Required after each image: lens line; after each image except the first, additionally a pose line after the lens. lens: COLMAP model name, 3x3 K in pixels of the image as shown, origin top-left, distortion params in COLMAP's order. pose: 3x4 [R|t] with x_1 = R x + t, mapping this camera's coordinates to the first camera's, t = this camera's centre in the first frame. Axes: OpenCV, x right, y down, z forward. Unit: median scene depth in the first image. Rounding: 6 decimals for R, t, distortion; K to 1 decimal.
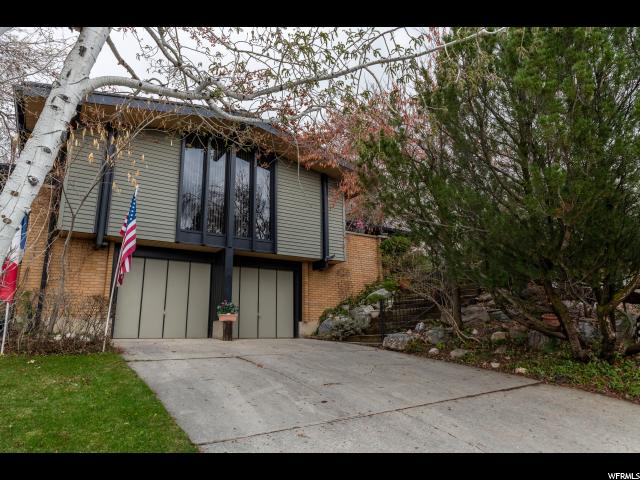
lens RADIAL K [[434.1, 0, 320.0], [0, 434.1, 240.0], [0, 0, 1]] dist [0.005225, 0.001838]
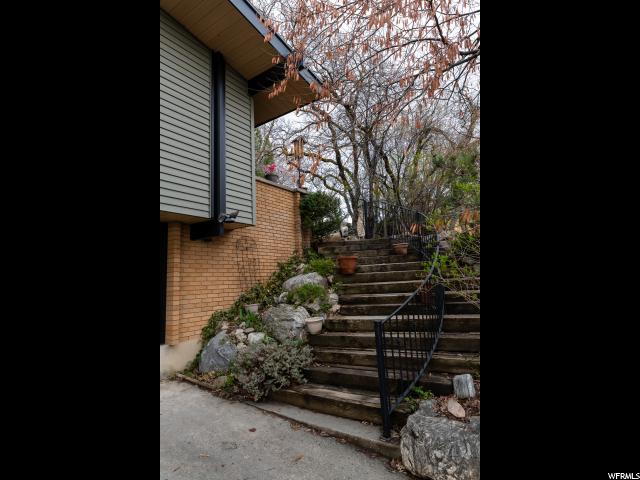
lens RADIAL K [[324.3, 0, 320.0], [0, 324.3, 240.0], [0, 0, 1]] dist [-0.001412, -0.000079]
pose [[0.929024, 0.022531, 0.369332, -0.018122], [-0.054438, 0.995605, 0.076199, 0.036267], [-0.365992, -0.090896, 0.926168, 0.664340]]
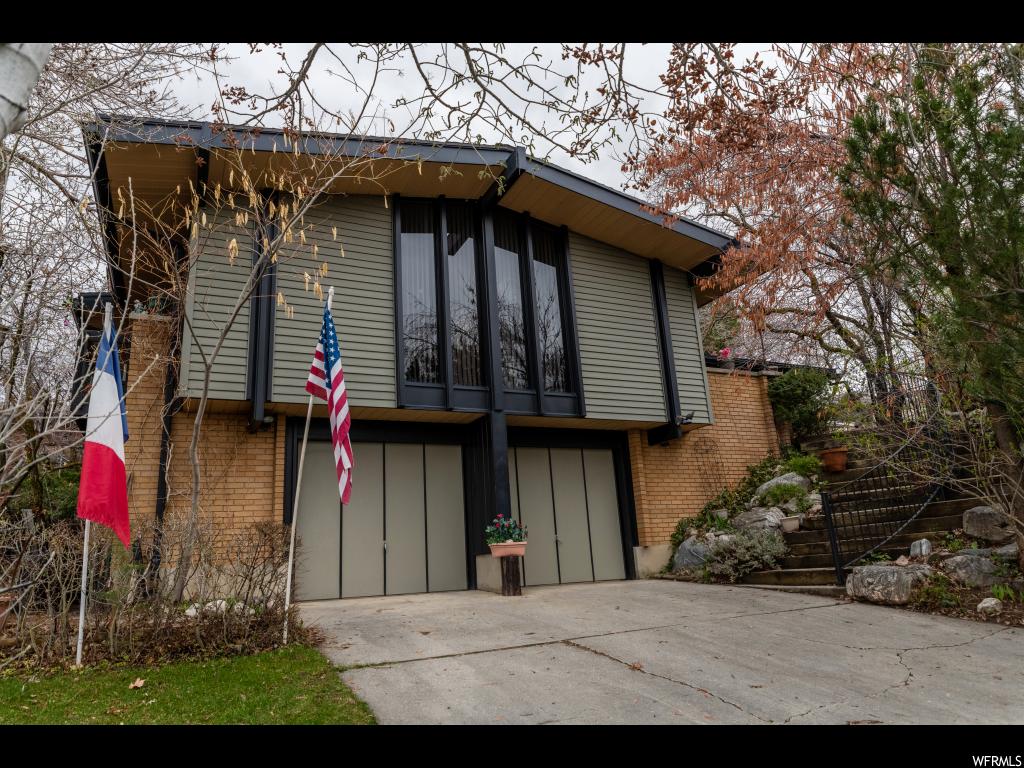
lens RADIAL K [[694.5, 0, 512.0], [0, 694.5, 384.0], [0, 0, 1]] dist [0.005225, 0.001838]
pose [[0.991661, -0.077065, -0.103291, -0.099840], [0.073940, 0.996691, -0.033759, 0.013774], [0.105551, 0.025841, 0.994078, 0.175159]]
